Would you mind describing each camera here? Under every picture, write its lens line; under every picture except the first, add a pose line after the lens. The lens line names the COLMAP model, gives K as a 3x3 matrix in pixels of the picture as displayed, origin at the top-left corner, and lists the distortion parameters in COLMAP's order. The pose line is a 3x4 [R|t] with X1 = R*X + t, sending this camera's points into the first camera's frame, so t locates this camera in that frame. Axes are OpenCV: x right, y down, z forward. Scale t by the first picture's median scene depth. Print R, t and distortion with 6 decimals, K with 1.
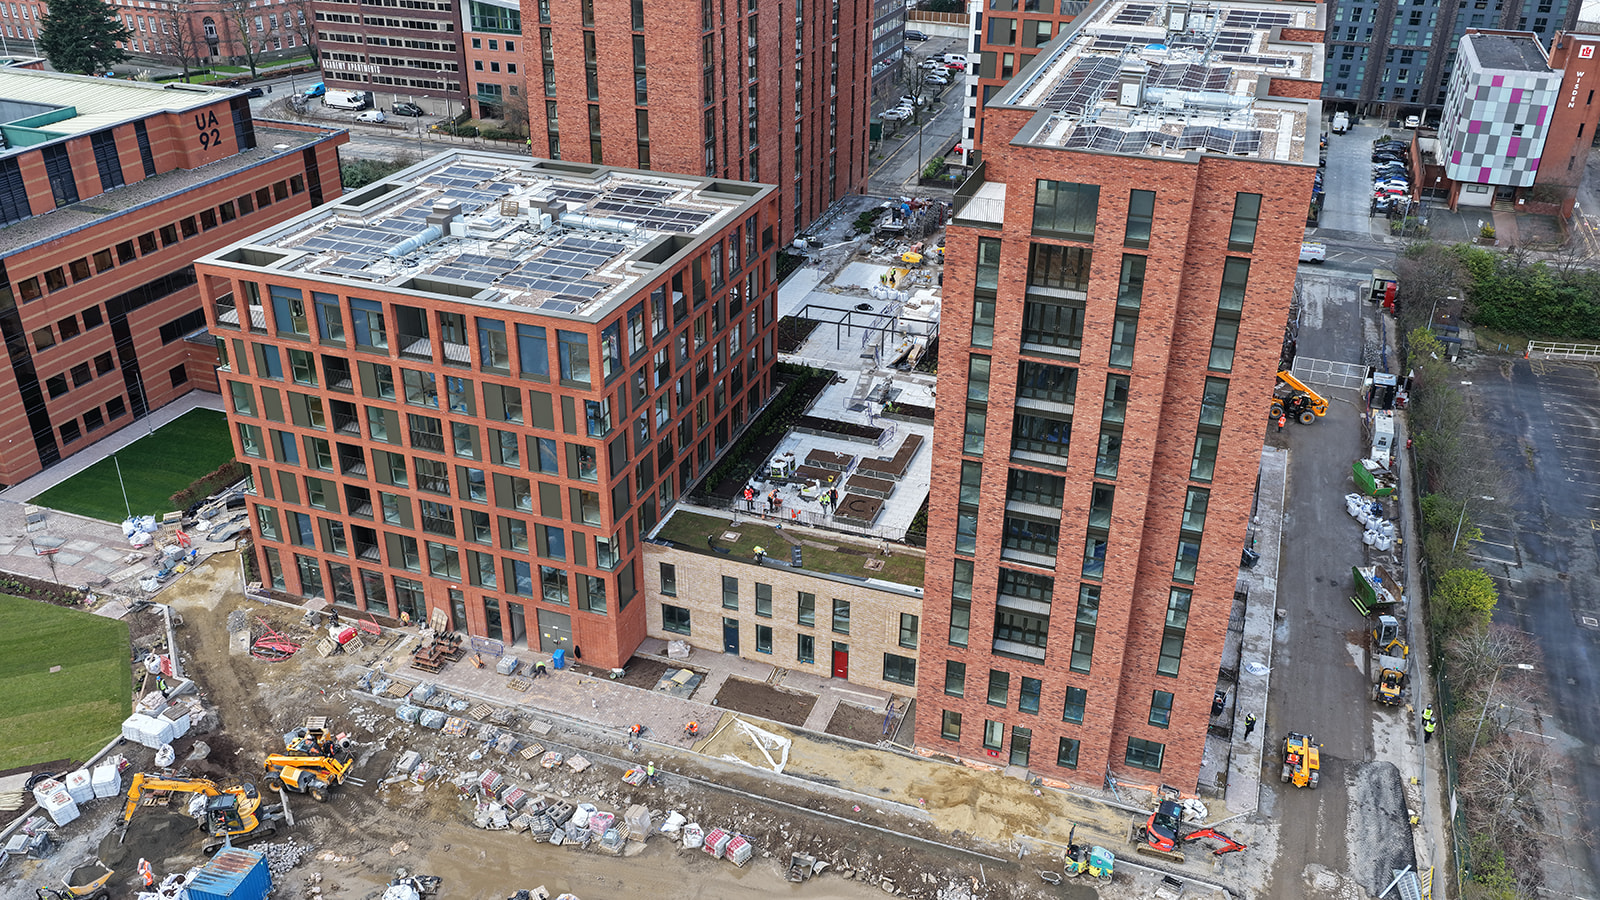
lens RADIAL K [[1316.2, 0, 804.4], [0, 1316.2, 449.8], [0, 0, 1]] dist [-0.012151, 0.040325]
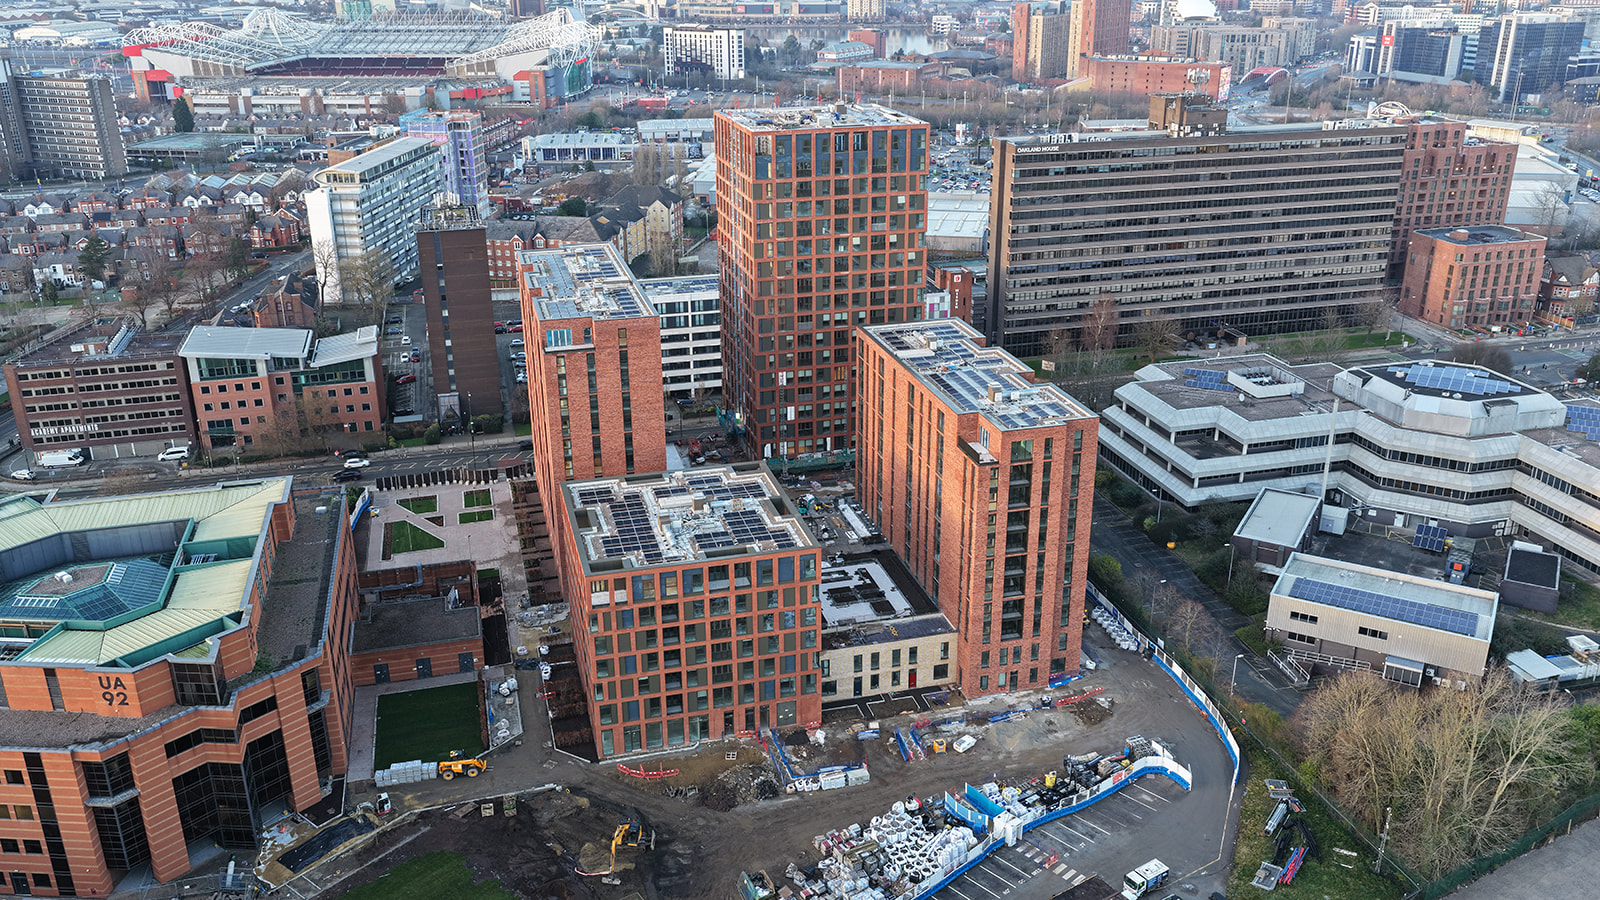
lens RADIAL K [[1316.2, 0, 797.5], [0, 1316.2, 449.7], [0, 0, 1]] dist [-0.012151, 0.040325]
pose [[0.819791, -0.223785, 0.527127, -1.095692], [0.280142, 0.959541, -0.028317, -0.169773], [-0.499463, 0.170885, 0.849314, -0.696388]]
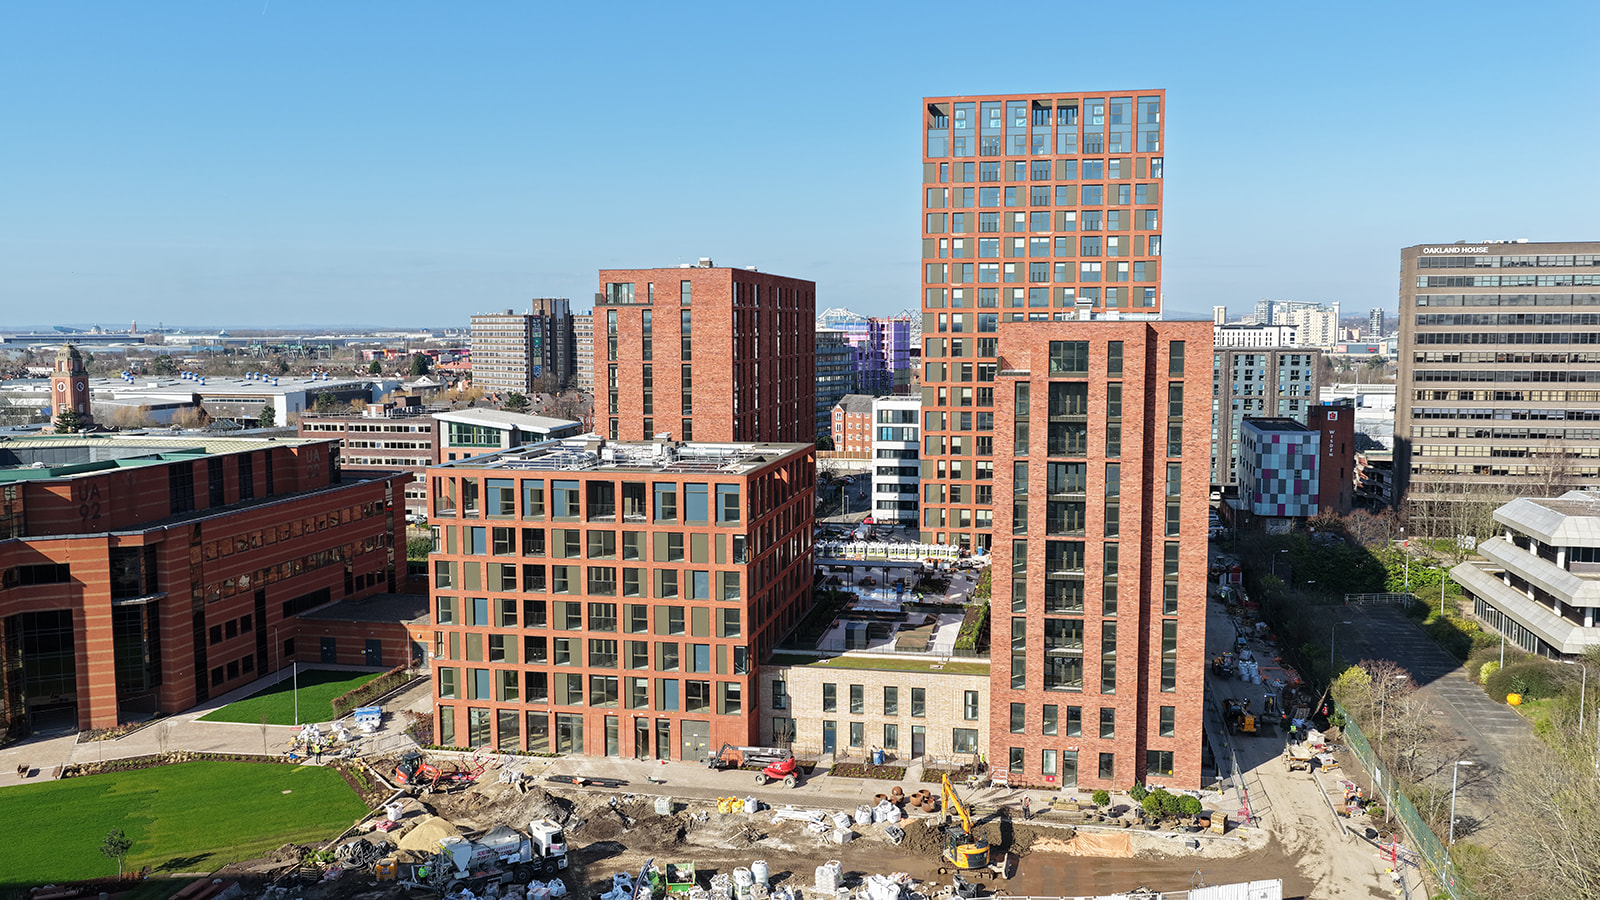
lens RADIAL K [[1316.2, 0, 801.4], [0, 1316.2, 454.9], [0, 0, 1]] dist [-0.012151, 0.040325]
pose [[0.989414, -0.025831, 0.142806, -0.261782], [0.077614, 0.925663, -0.370303, 0.363040], [-0.122625, 0.377467, 0.917868, -0.290847]]
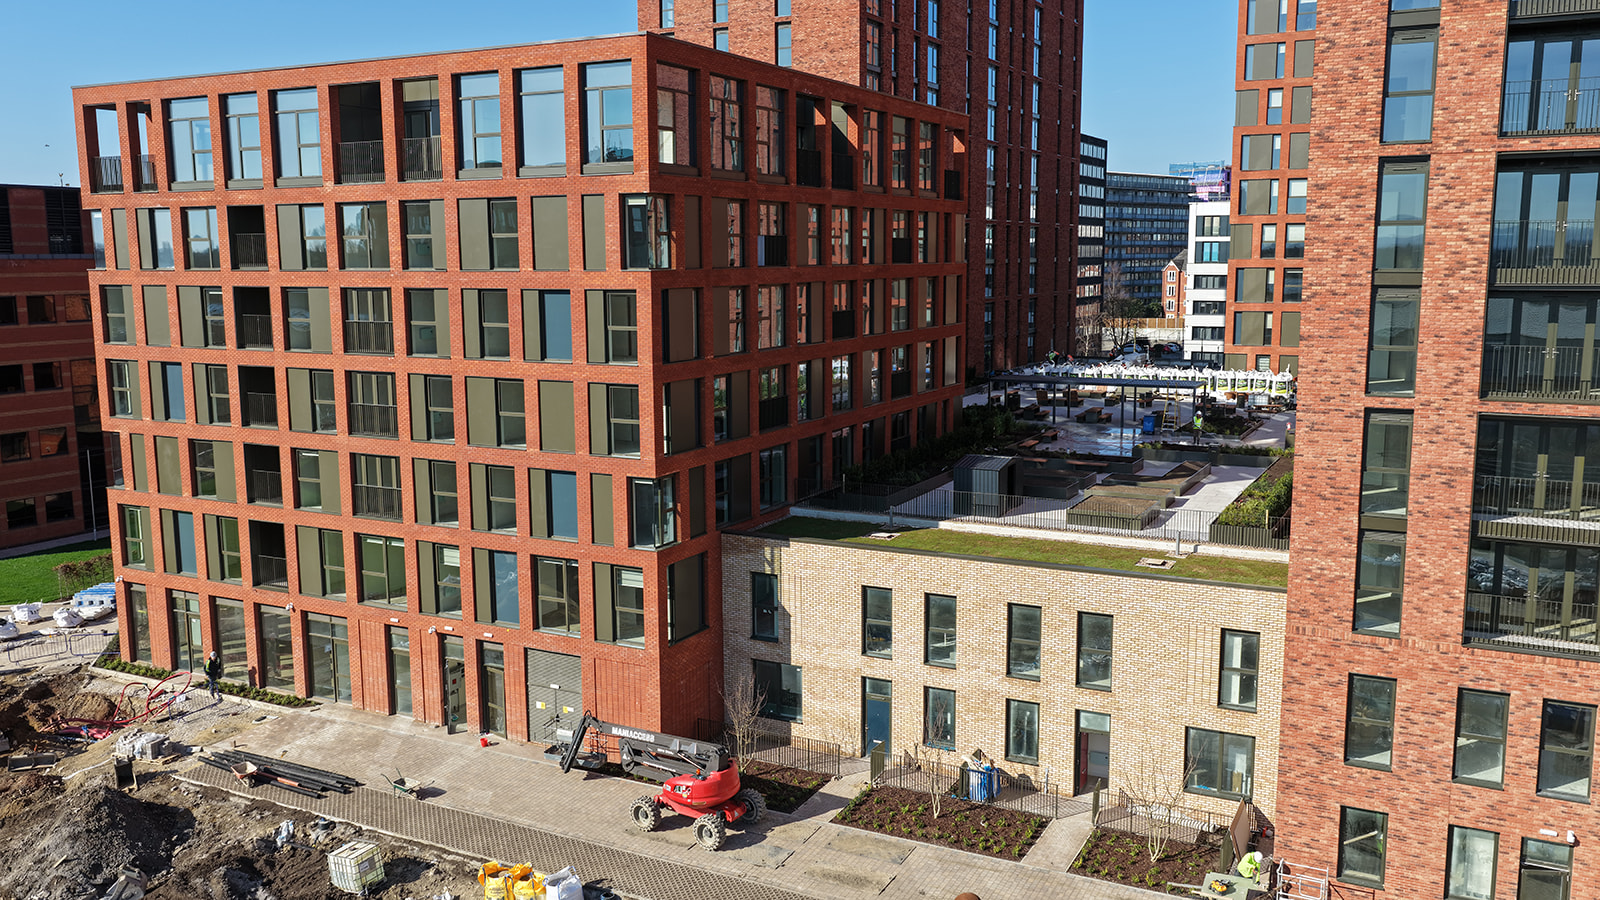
lens RADIAL K [[1316.2, 0, 805.4], [0, 1316.2, 458.4], [0, 0, 1]] dist [-0.012151, 0.040325]
pose [[0.991233, 0.004403, -0.132054, -0.014827], [-0.046892, 0.946107, -0.320441, 0.214216], [0.123527, 0.323824, 0.938019, 0.469324]]
